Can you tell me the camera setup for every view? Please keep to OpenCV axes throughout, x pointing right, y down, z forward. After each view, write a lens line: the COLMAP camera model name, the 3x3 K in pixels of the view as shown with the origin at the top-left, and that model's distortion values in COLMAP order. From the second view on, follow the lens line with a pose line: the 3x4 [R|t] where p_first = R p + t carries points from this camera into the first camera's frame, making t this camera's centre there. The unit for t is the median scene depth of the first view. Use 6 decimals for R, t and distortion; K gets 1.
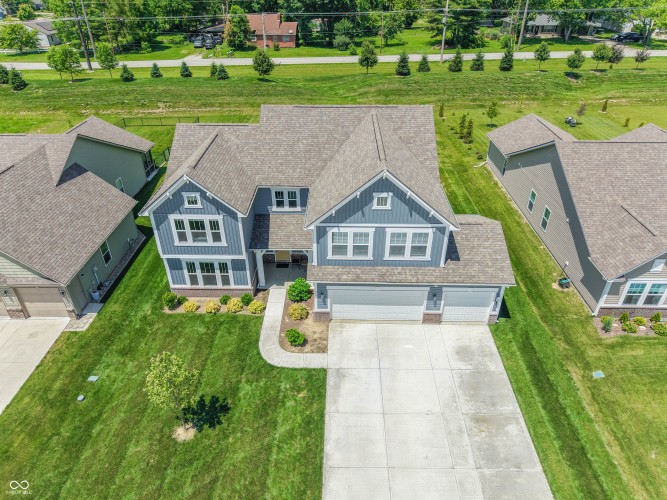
lens RADIAL K [[441.2, 0, 333.5], [0, 441.2, 250.0], [0, 0, 1]] dist [-0.000137, -0.000168]
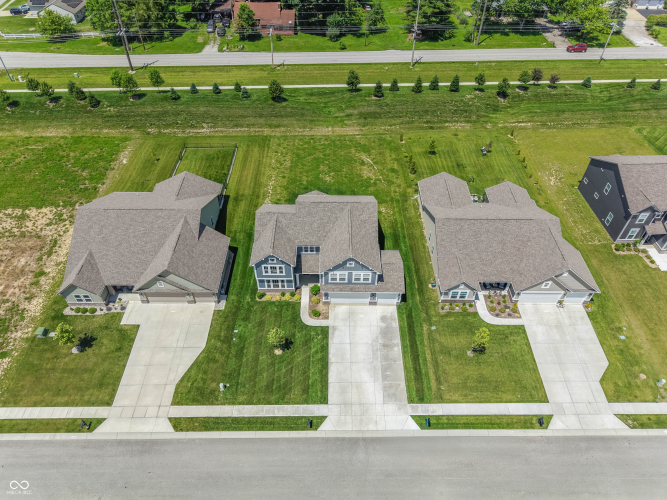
lens RADIAL K [[463.6, 0, 337.8], [0, 463.6, 242.3], [0, 0, 1]] dist [0.032161, 0.001396]
pose [[0.999565, -0.006256, 0.028809, -0.034422], [0.000153, 0.978314, 0.207128, -0.693741], [-0.029480, -0.207034, 0.977890, -1.385959]]
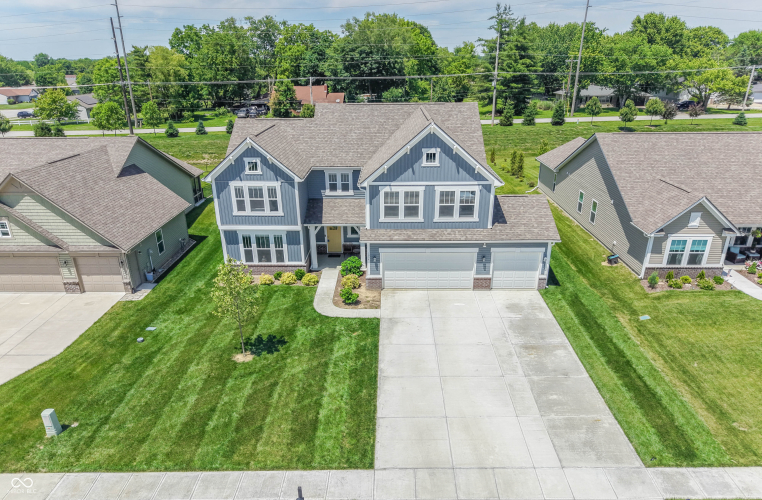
lens RADIAL K [[503.3, 0, 380.9], [0, 503.3, 294.2], [0, 0, 1]] dist [0.004832, -0.003174]
pose [[0.999986, -0.005137, -0.001000, -0.010604], [0.004935, 0.989150, -0.146825, 0.355146], [0.001743, 0.146818, 0.989162, -0.150542]]
